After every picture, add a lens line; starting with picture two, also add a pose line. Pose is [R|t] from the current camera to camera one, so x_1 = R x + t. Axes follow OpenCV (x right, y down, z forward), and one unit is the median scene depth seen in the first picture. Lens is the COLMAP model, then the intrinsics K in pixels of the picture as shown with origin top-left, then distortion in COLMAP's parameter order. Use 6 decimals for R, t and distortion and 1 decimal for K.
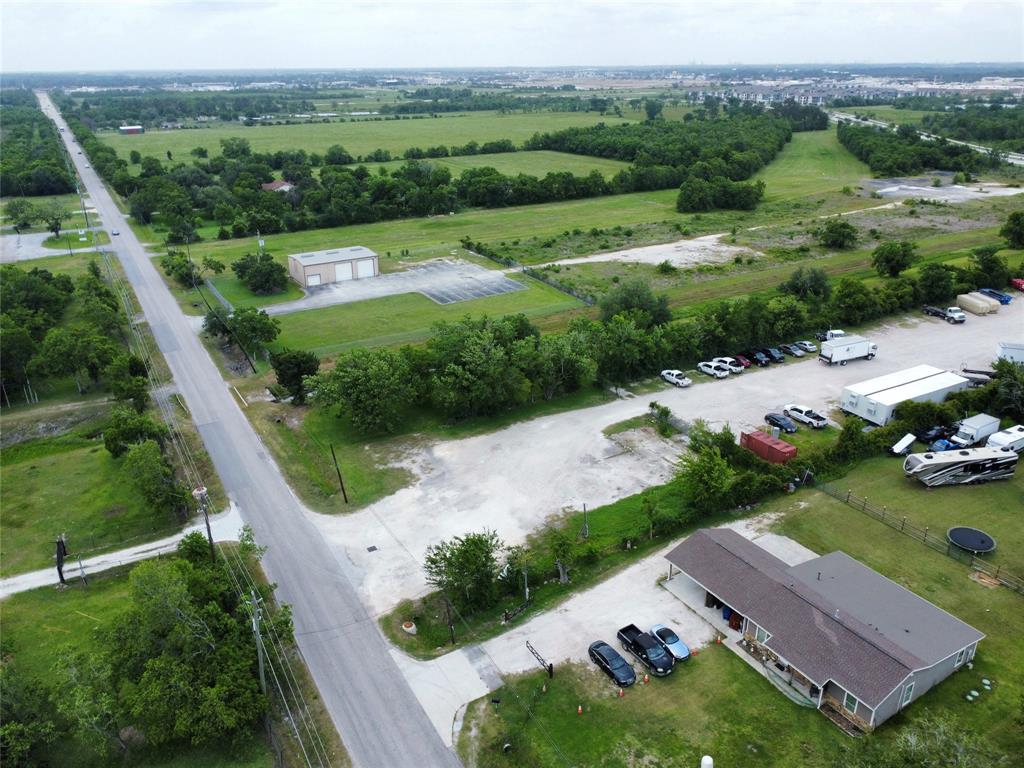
lens RADIAL K [[761.7, 0, 511.3], [0, 761.7, 376.9], [0, 0, 1]] dist [0.001526, -0.002198]
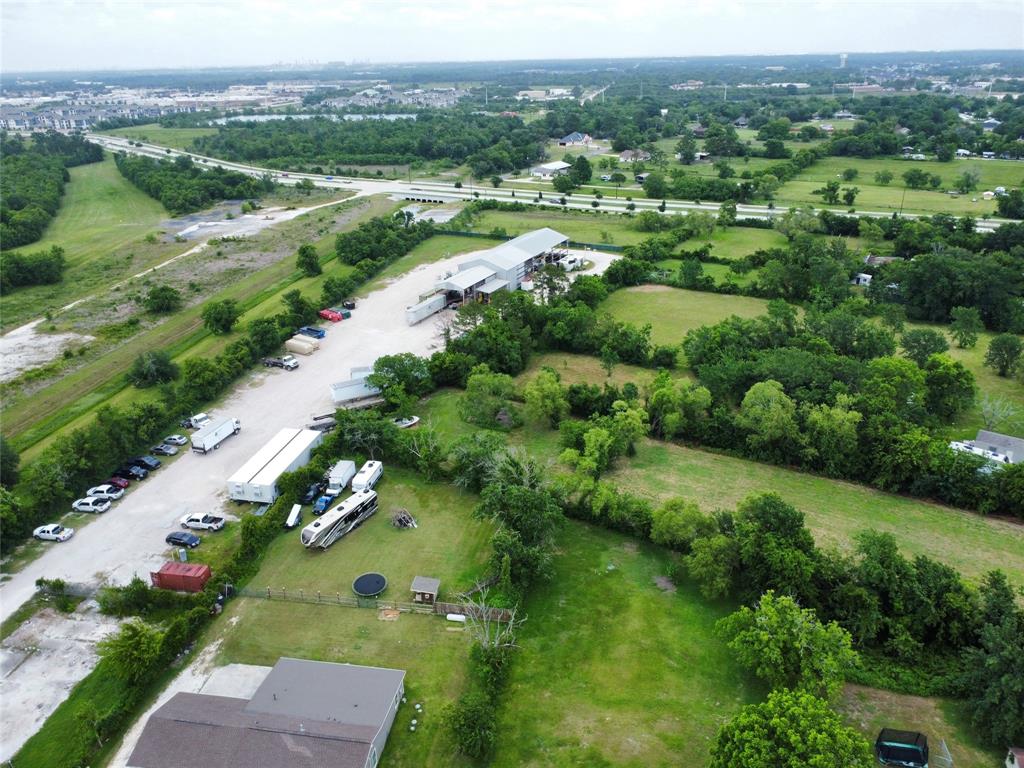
lens RADIAL K [[761.7, 0, 508.4], [0, 761.7, 373.7], [0, 0, 1]] dist [0.001526, -0.002198]
pose [[0.657553, -0.294493, 0.693469, -0.001624], [0.300090, 0.946651, 0.117462, -0.117379], [-0.691065, 0.130866, 0.710847, -0.046971]]
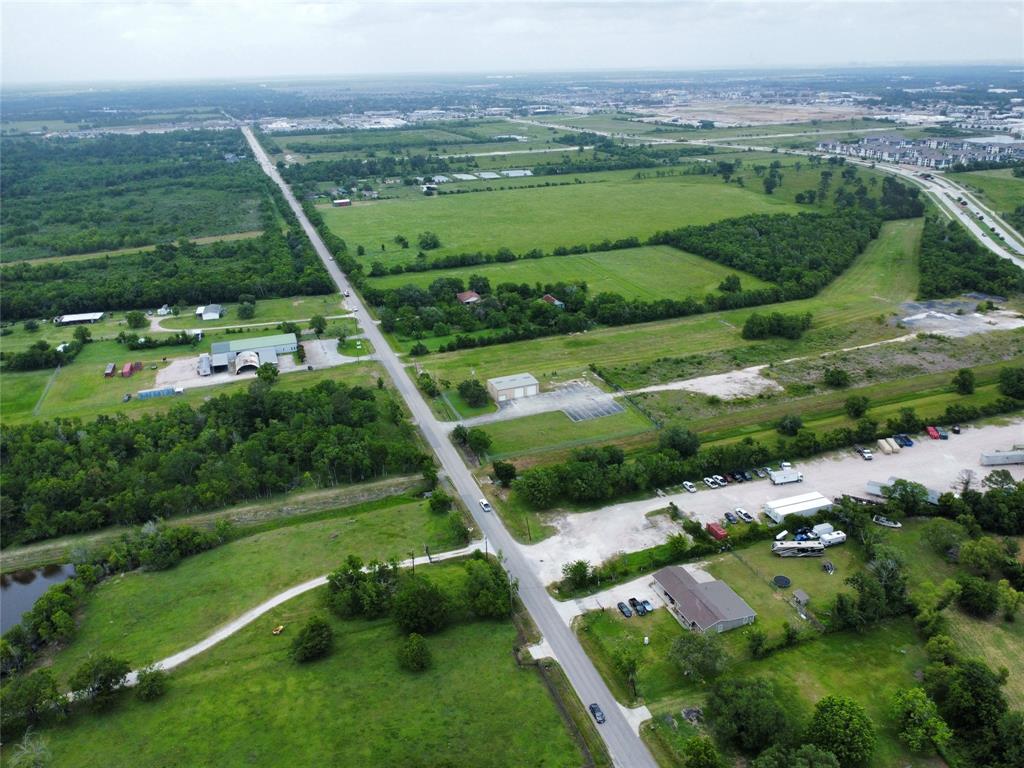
lens RADIAL K [[761.7, 0, 509.0], [0, 761.7, 385.3], [0, 0, 1]] dist [0.001526, -0.002198]
pose [[0.983341, 0.057846, -0.172320, 0.076378], [-0.055407, 0.998284, 0.018934, -0.263805], [0.173120, -0.009071, 0.984859, -0.999662]]
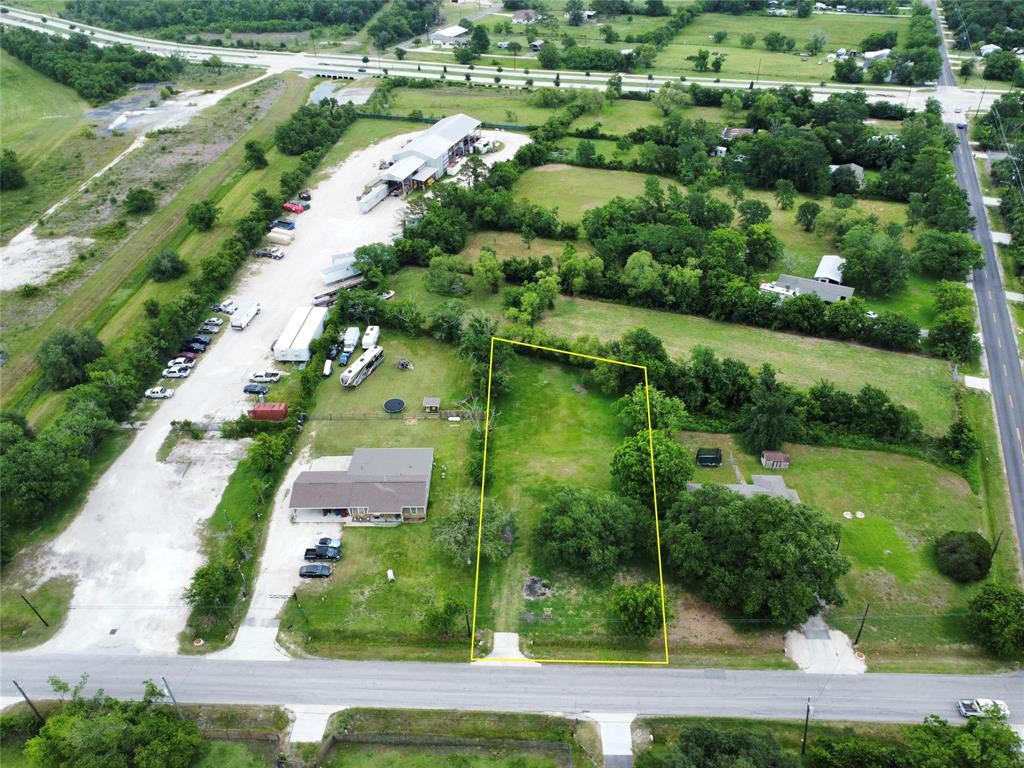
lens RADIAL K [[761.7, 0, 508.5], [0, 761.7, 376.9], [0, 0, 1]] dist [0.001526, -0.002198]
pose [[0.538552, -0.478110, 0.693810, -0.339213], [0.335420, 0.877017, 0.343998, -0.259932], [-0.772952, 0.047457, 0.632687, -0.276187]]
